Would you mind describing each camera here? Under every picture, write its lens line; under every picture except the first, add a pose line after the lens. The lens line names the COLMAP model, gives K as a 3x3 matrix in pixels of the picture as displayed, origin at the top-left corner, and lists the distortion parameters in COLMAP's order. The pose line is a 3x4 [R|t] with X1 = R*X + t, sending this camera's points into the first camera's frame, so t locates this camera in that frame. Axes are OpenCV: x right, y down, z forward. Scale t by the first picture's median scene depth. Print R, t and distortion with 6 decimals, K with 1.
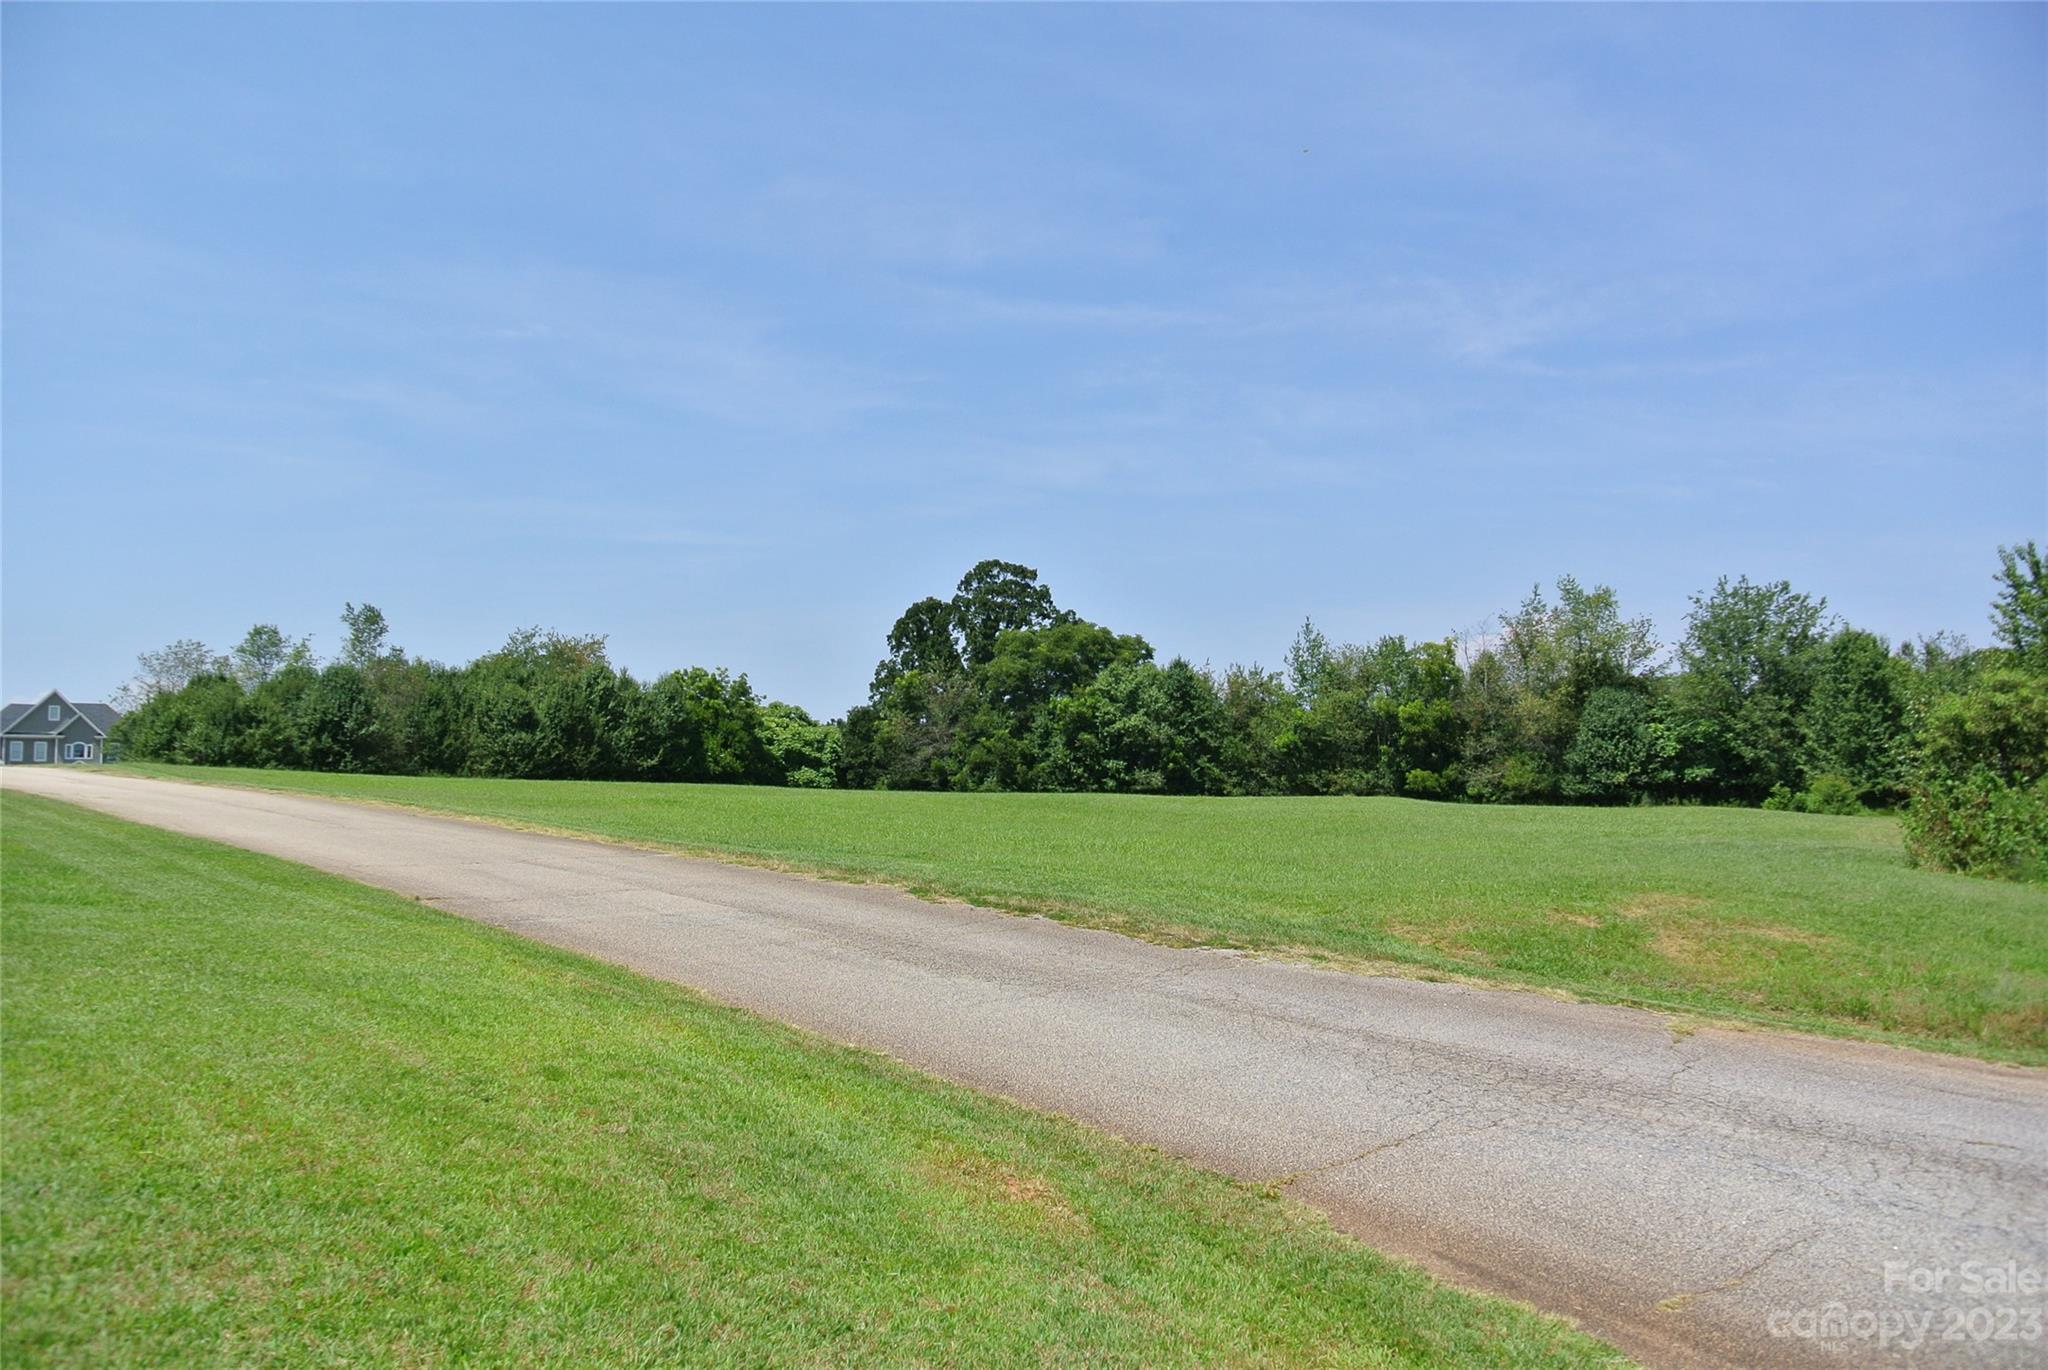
lens RADIAL K [[1596.2, 0, 1021.7], [0, 1596.2, 693.8], [0, 0, 1]] dist [-0.086909, 0.038599]
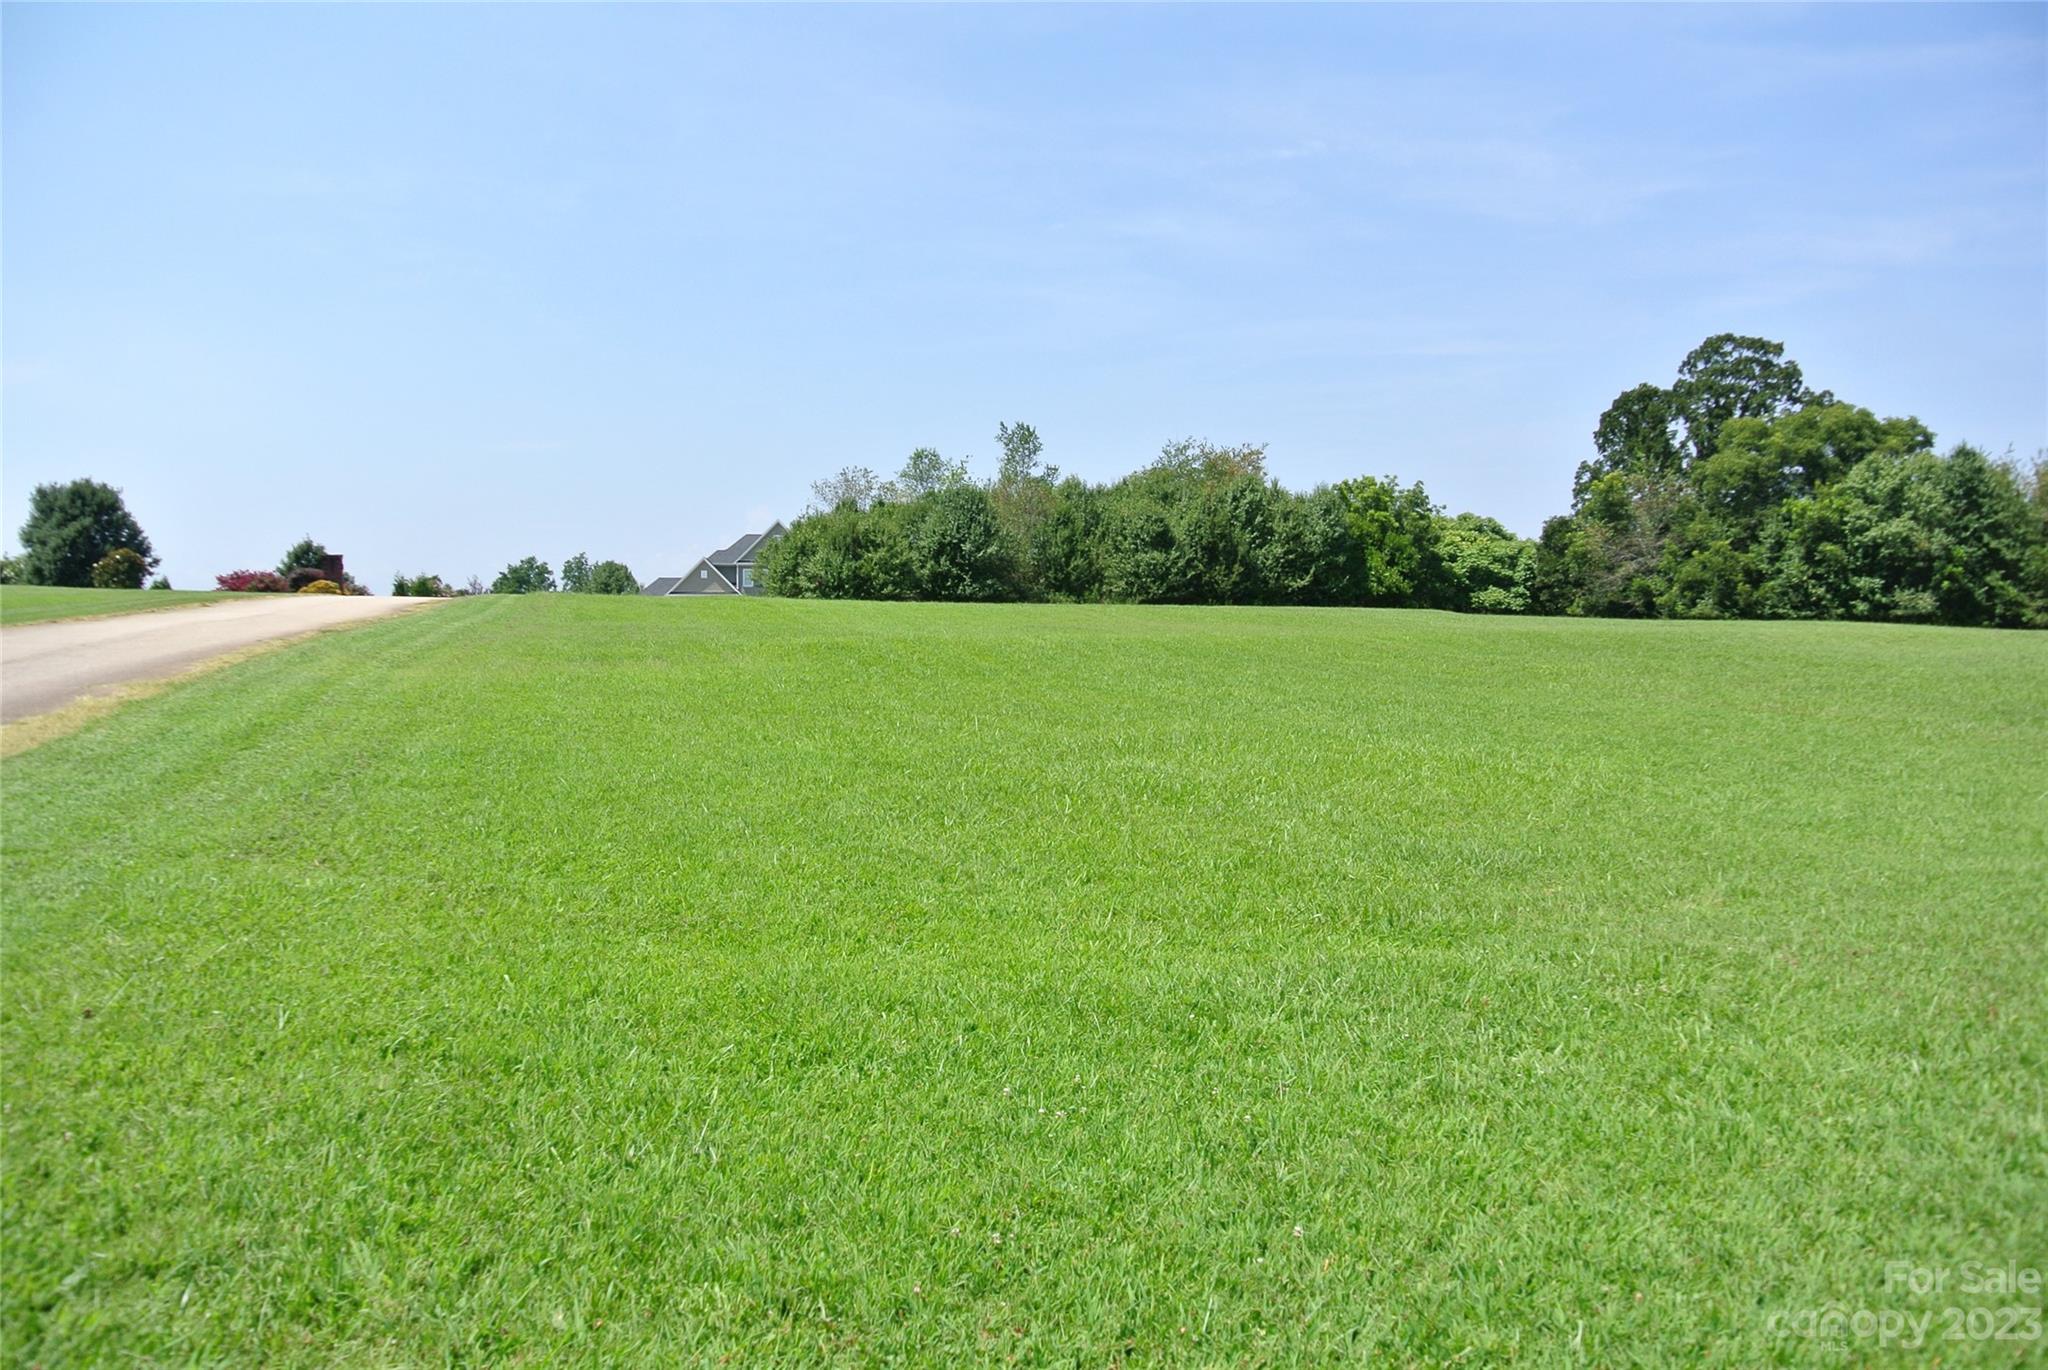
lens RADIAL K [[1596.2, 0, 1021.7], [0, 1596.2, 693.8], [0, 0, 1]] dist [-0.086909, 0.038599]
pose [[0.886328, 0.025061, -0.462380, 0.045636], [0.027710, 0.993874, 0.106985, 0.004731], [0.462228, -0.107636, 0.880204, 0.122531]]
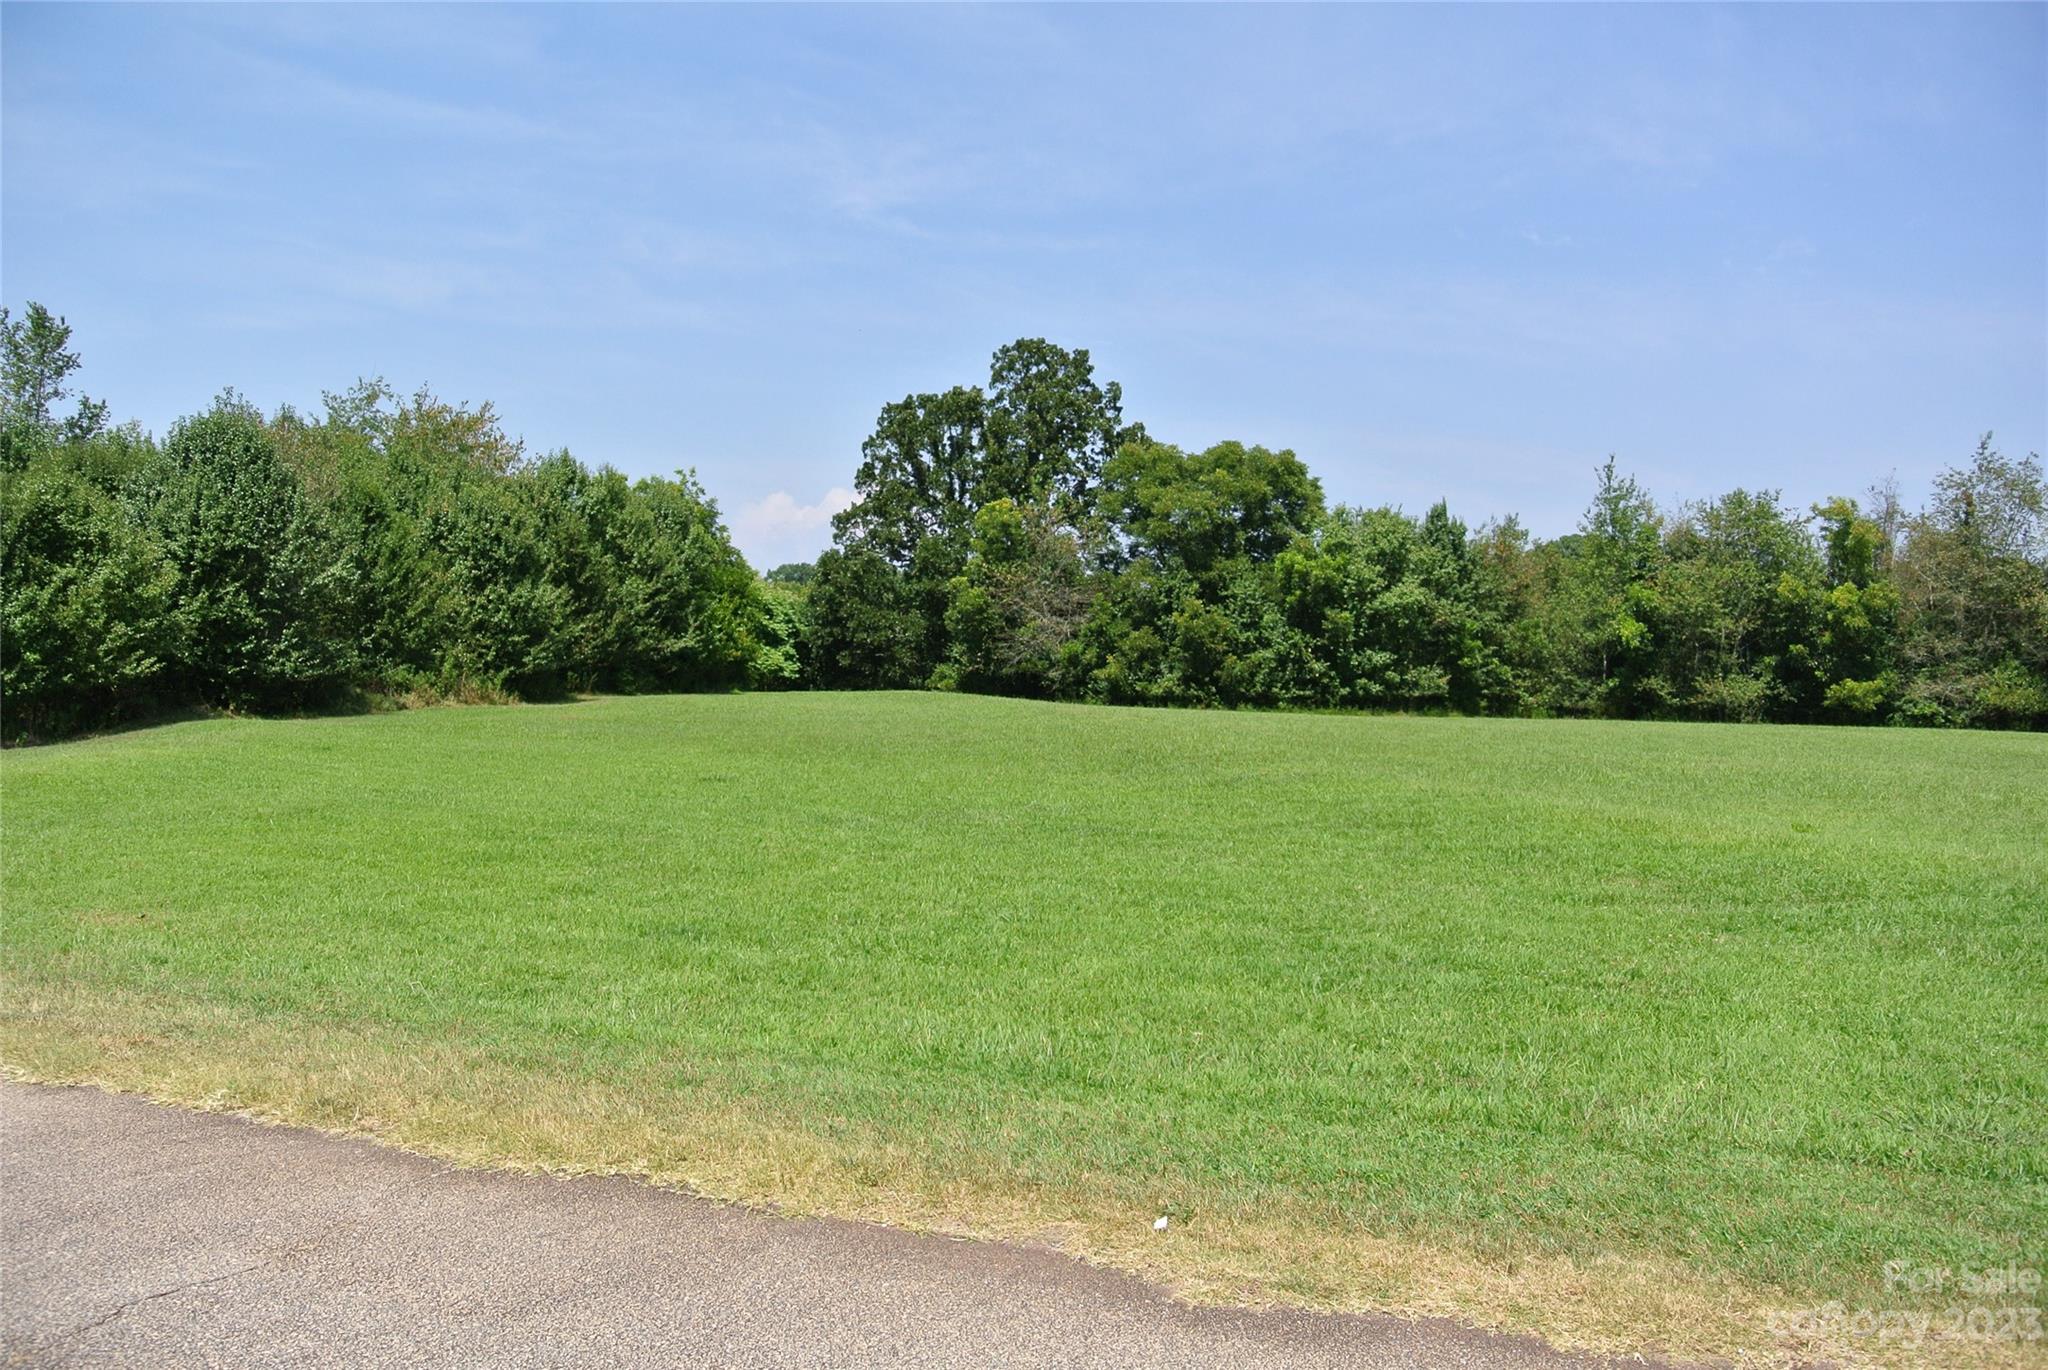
lens RADIAL K [[1597.4, 0, 1028.1], [0, 1597.4, 684.2], [0, 0, 1]] dist [-0.086392, 0.040201]
pose [[0.913976, 0.007120, 0.405706, -0.344853], [-0.042622, 0.995999, 0.078539, 0.009195], [-0.403524, -0.089075, 0.910623, 0.452943]]
